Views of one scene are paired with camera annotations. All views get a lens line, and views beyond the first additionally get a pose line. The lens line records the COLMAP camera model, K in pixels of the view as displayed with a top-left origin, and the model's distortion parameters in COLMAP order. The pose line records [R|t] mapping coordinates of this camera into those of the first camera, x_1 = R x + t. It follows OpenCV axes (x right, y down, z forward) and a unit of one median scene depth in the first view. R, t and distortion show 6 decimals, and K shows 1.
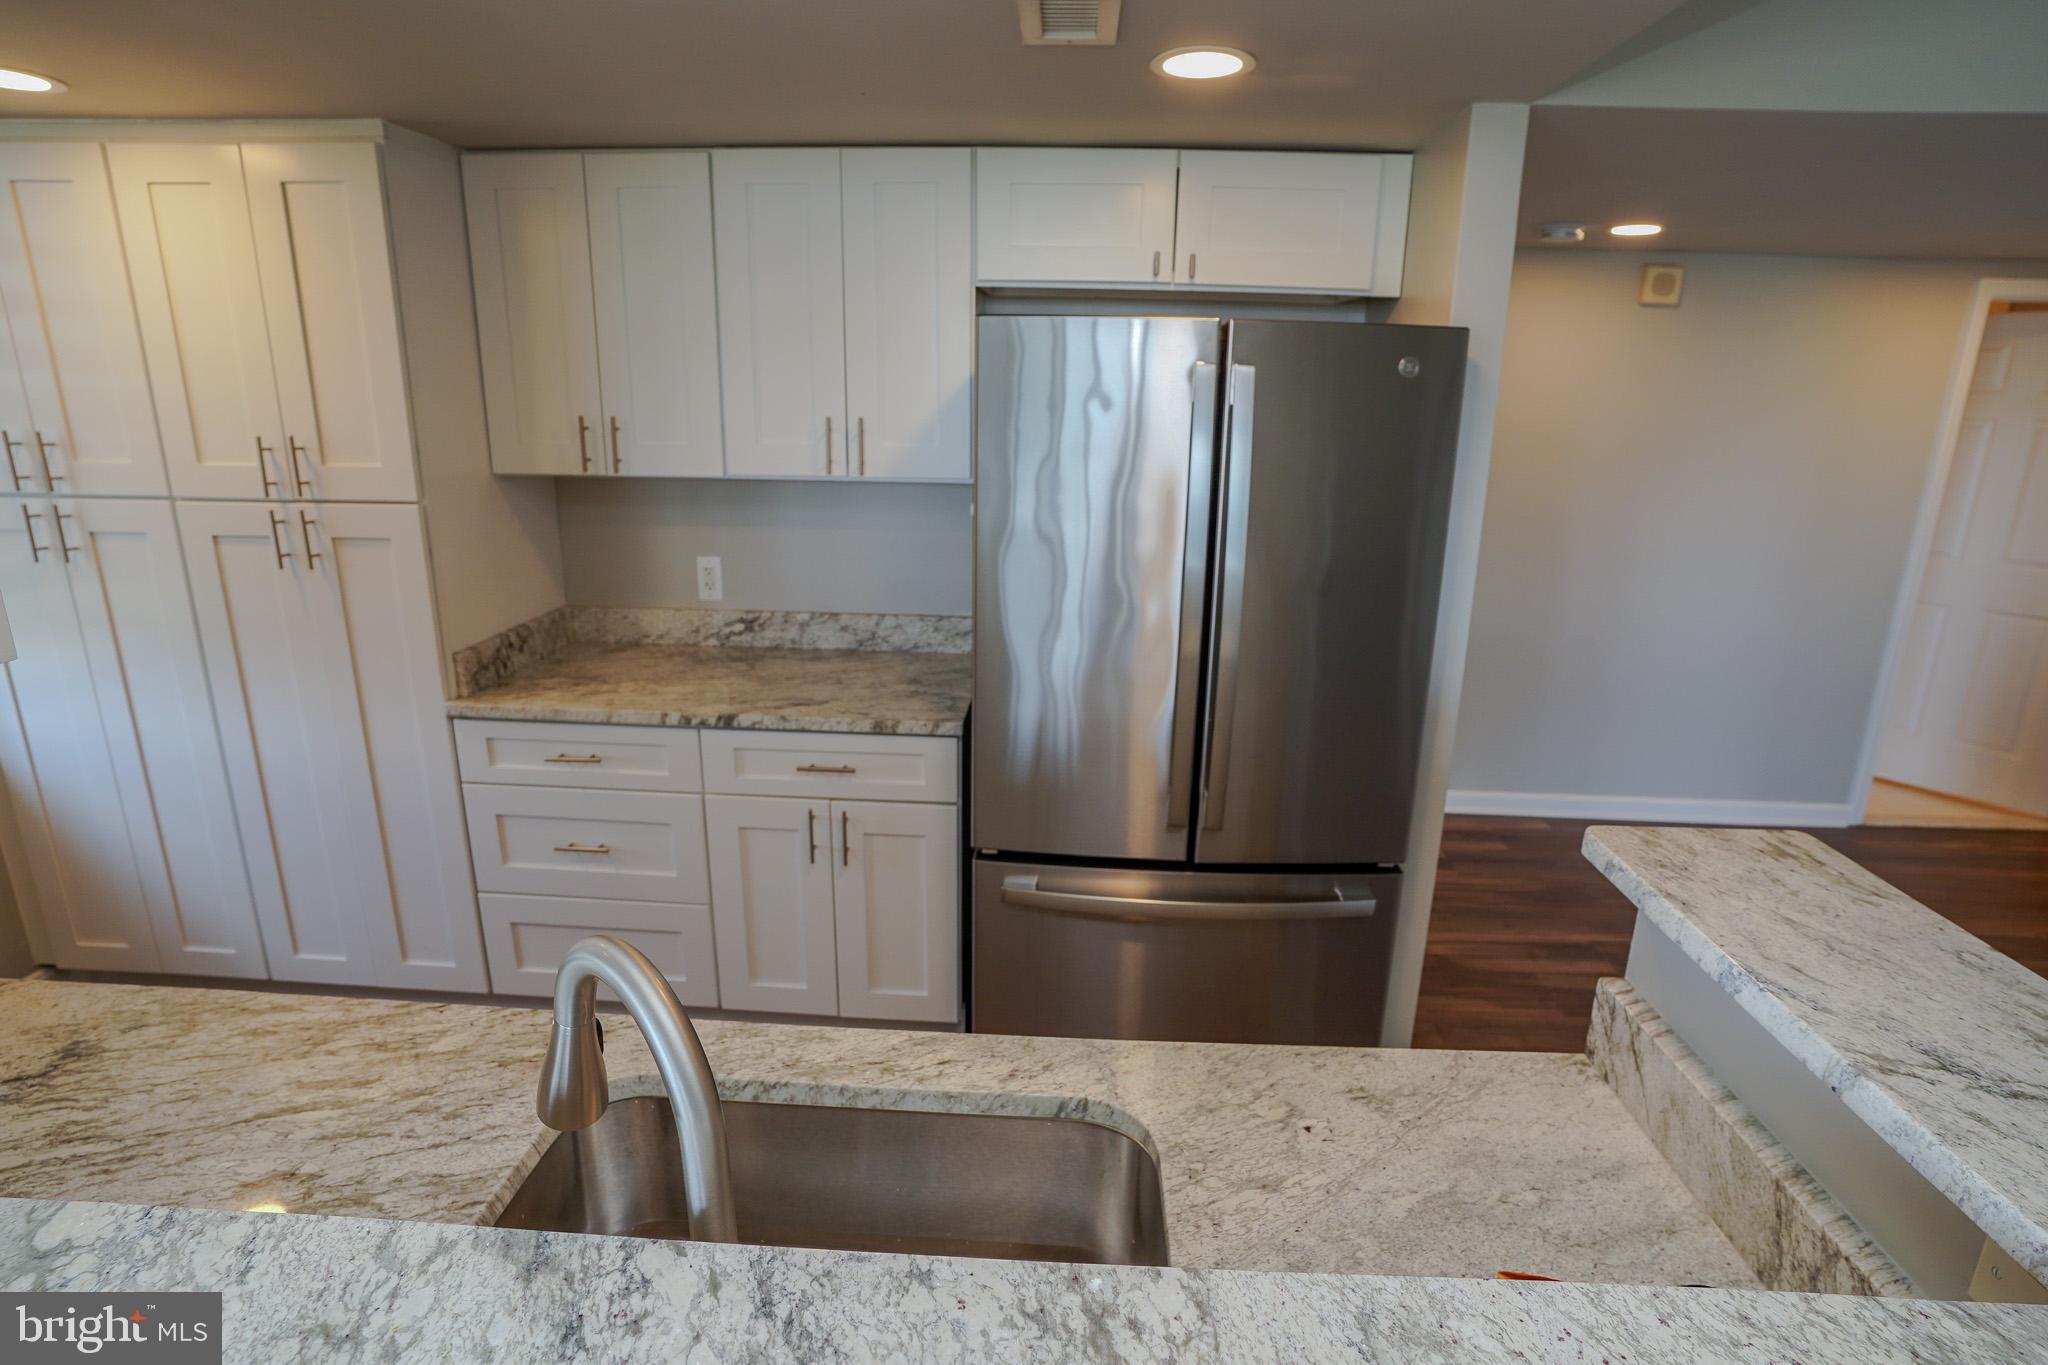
lens RADIAL K [[1005.3, 0, 1041.9], [0, 1005.3, 688.5], [0, 0, 1]] dist [-0.071178, 0.028440]
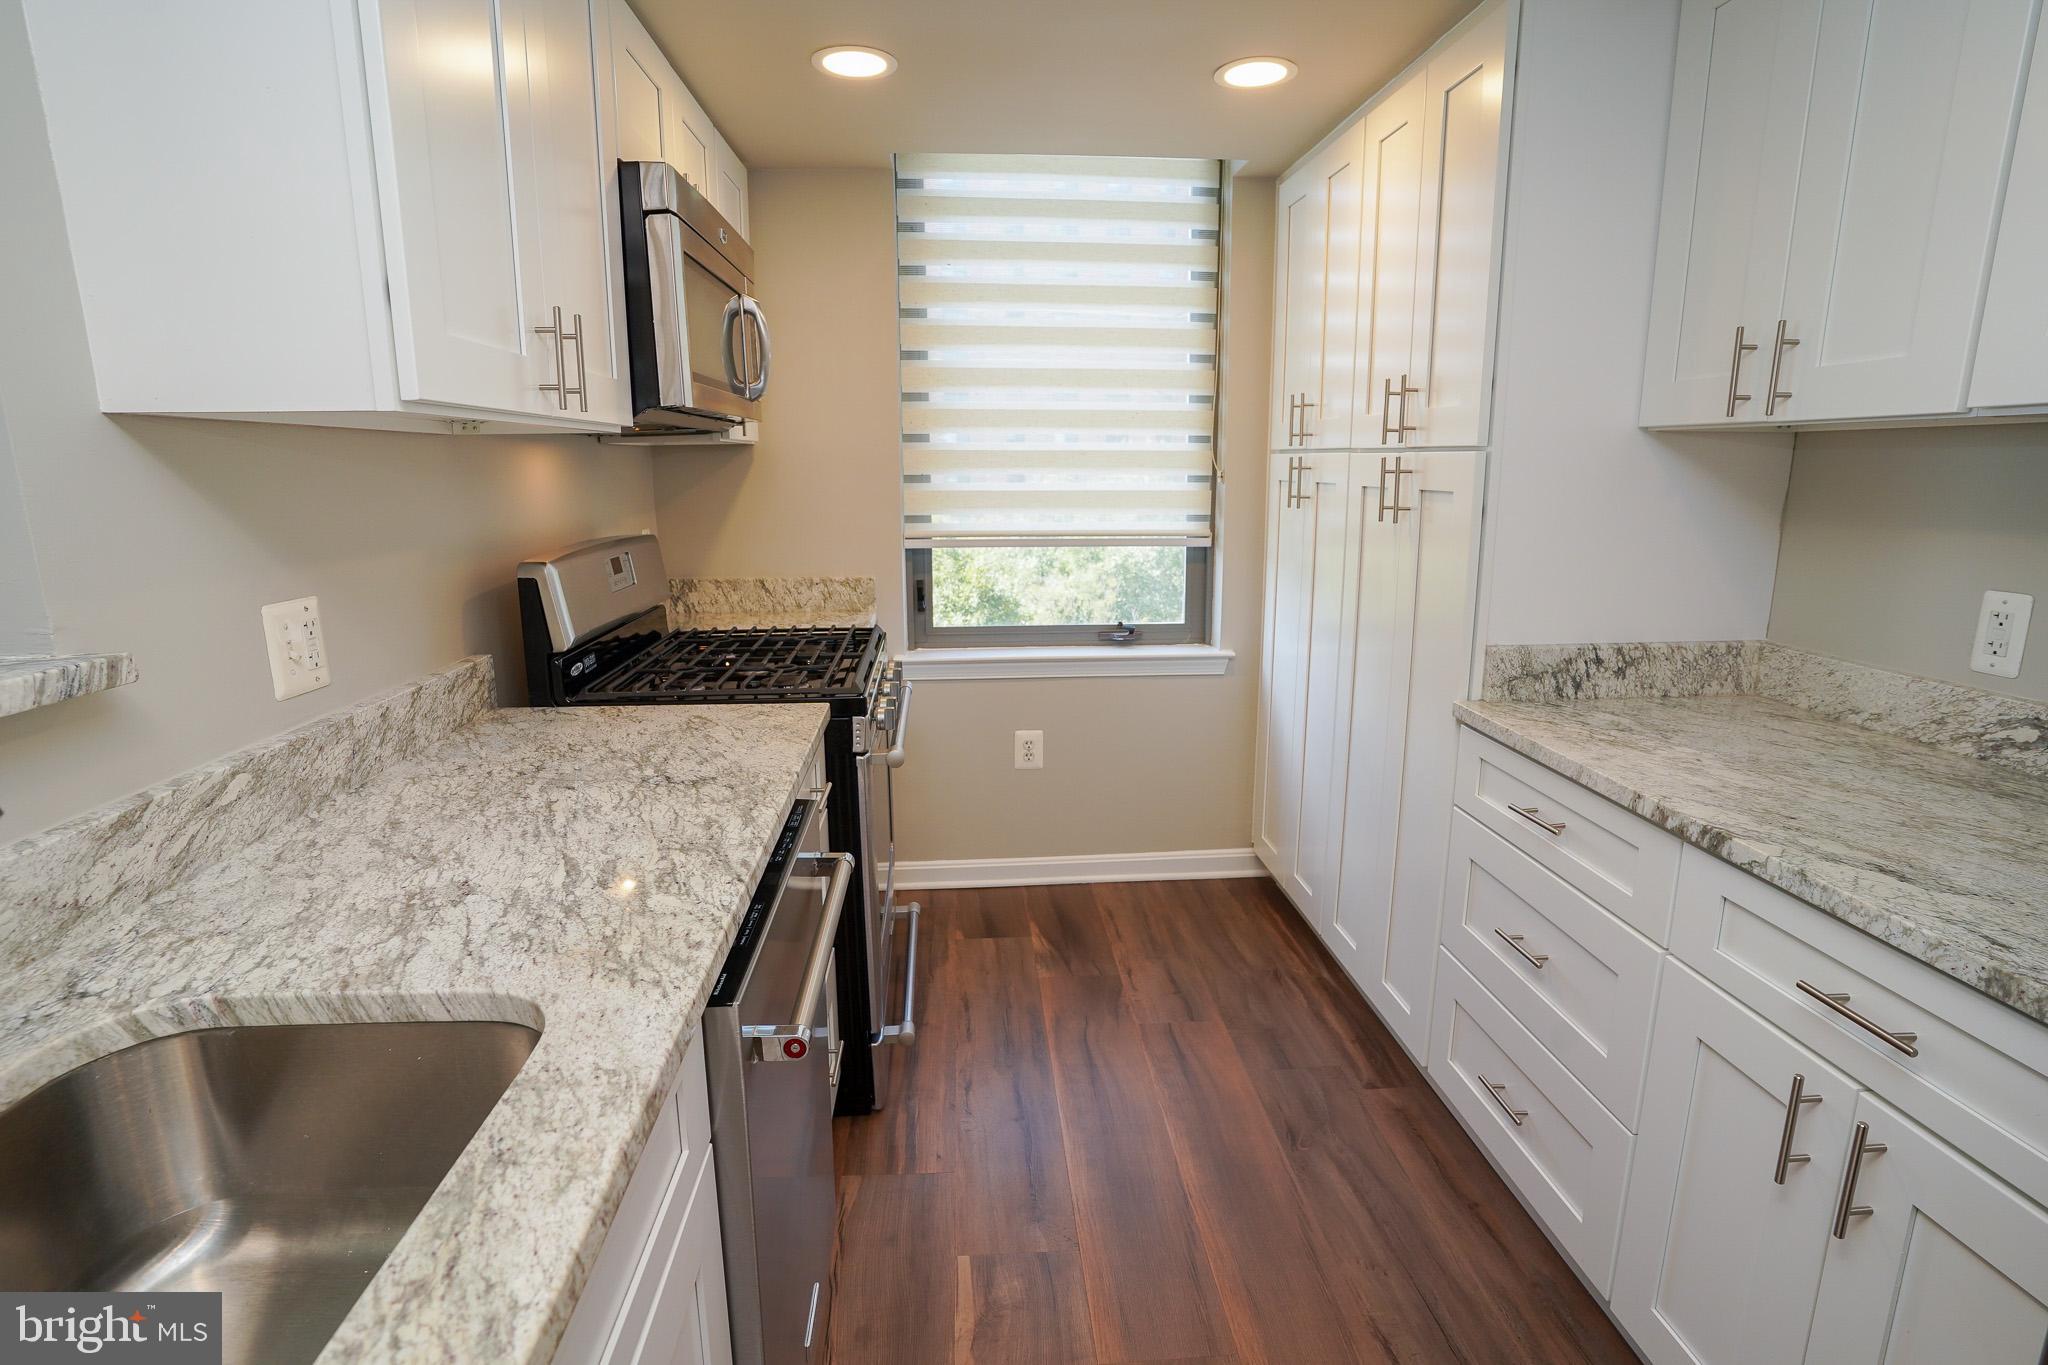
lens RADIAL K [[1005.3, 0, 1011.6], [0, 1005.3, 678.7], [0, 0, 1]] dist [-0.071178, 0.028440]
pose [[0.121284, 0.193025, -0.973669, 0.135591], [-0.270663, 0.950171, 0.154652, -0.029642], [0.955004, 0.244779, 0.167485, 0.516352]]
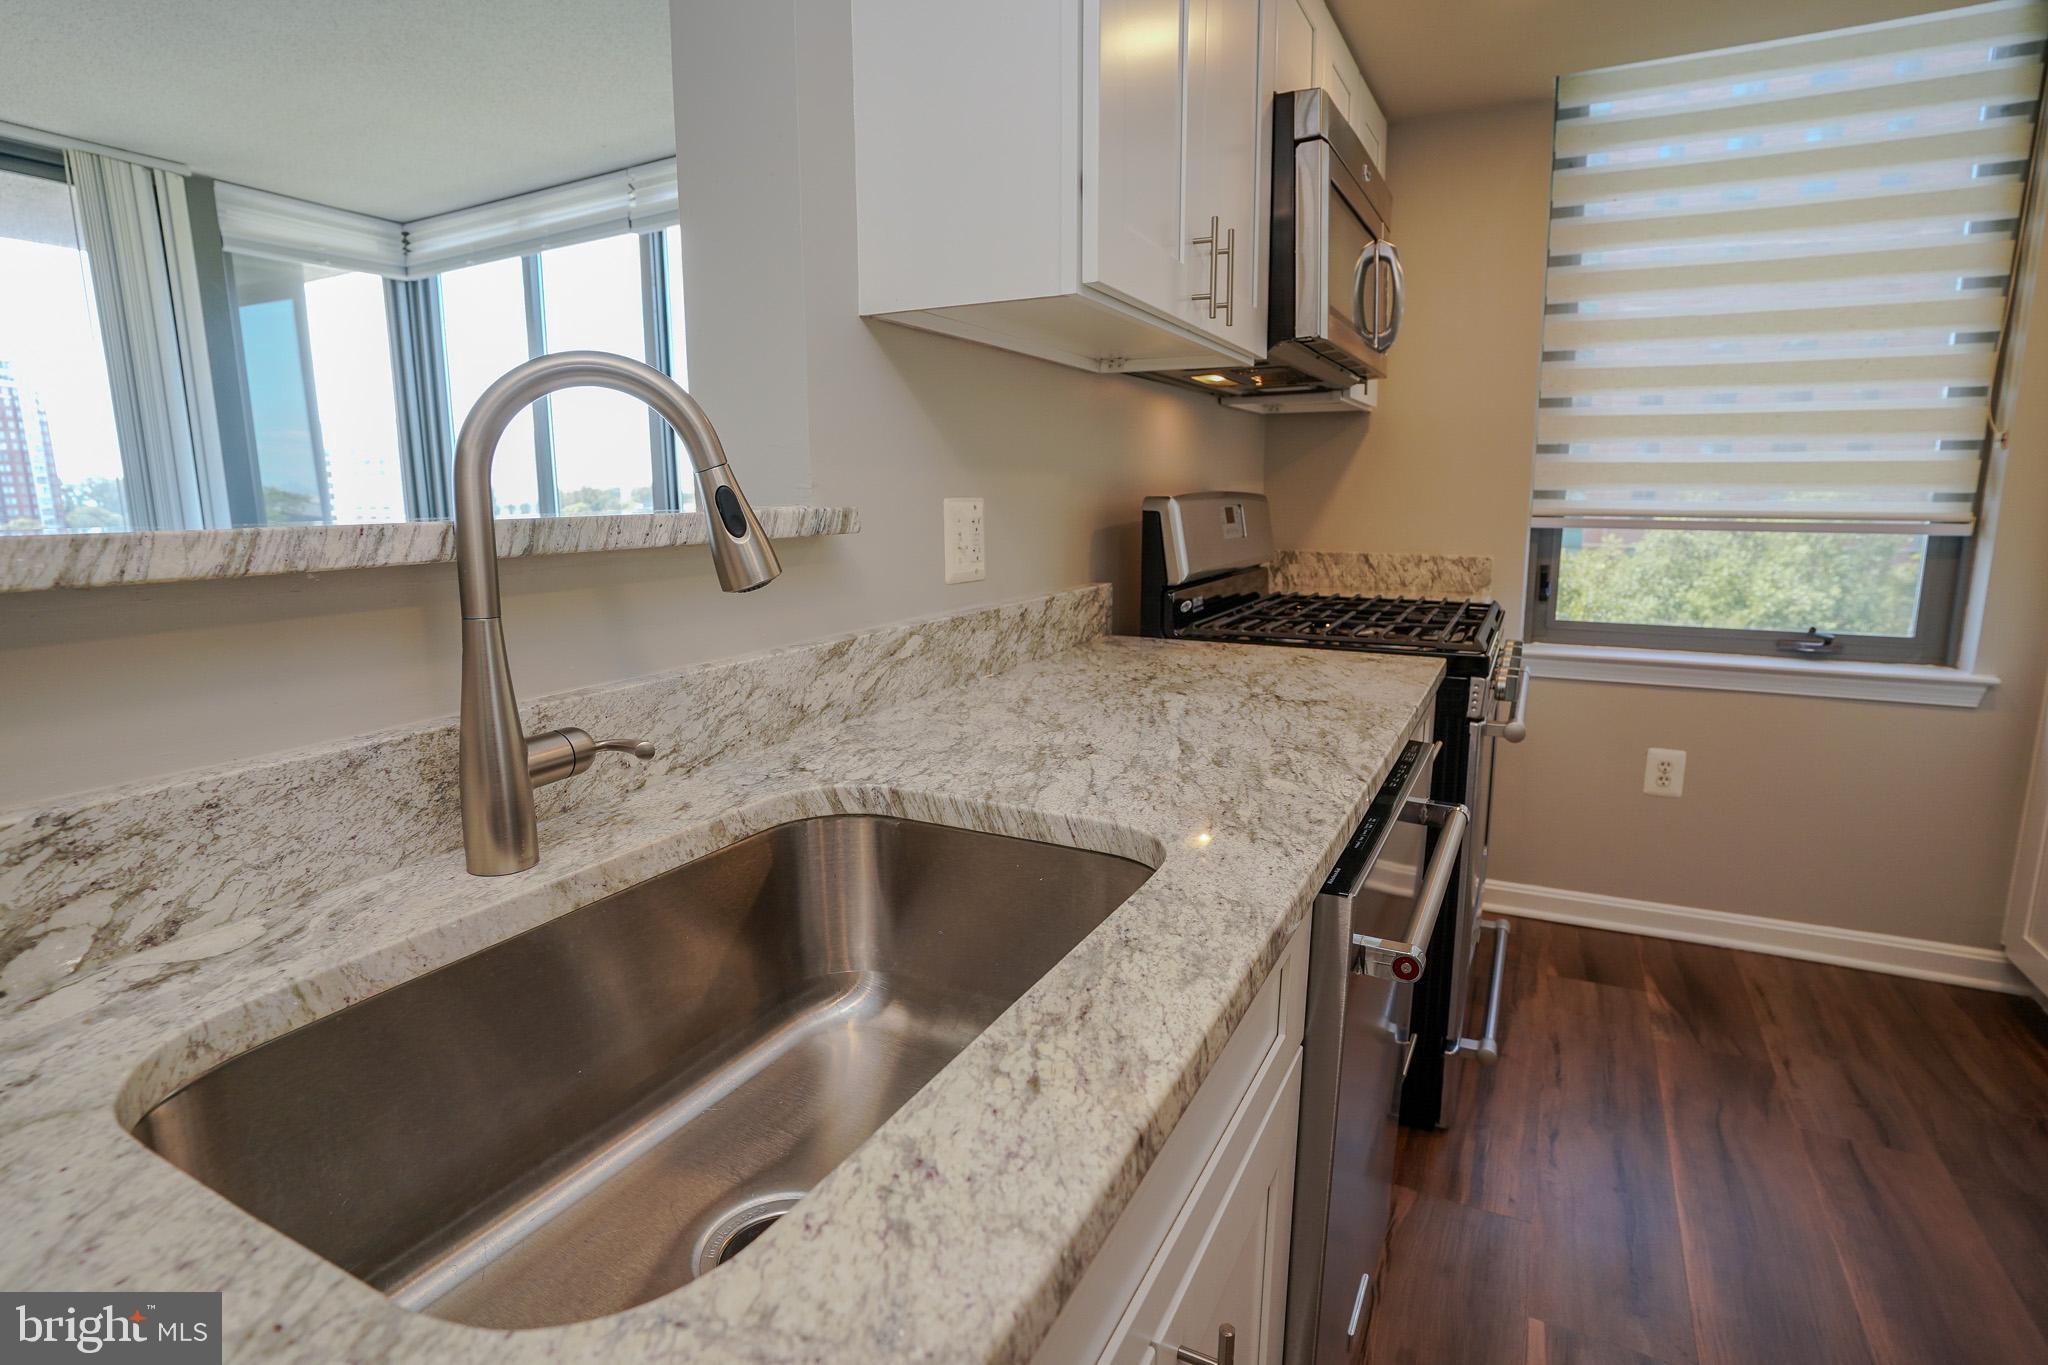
lens RADIAL K [[1005.3, 0, 1013.5], [0, 1005.3, 678.0], [0, 0, 1]] dist [-0.071178, 0.028440]
pose [[-0.423605, 0.152741, -0.892877, 0.122665], [-0.245930, 0.929268, 0.275642, 0.042796], [0.871824, 0.336349, -0.356079, 0.504075]]
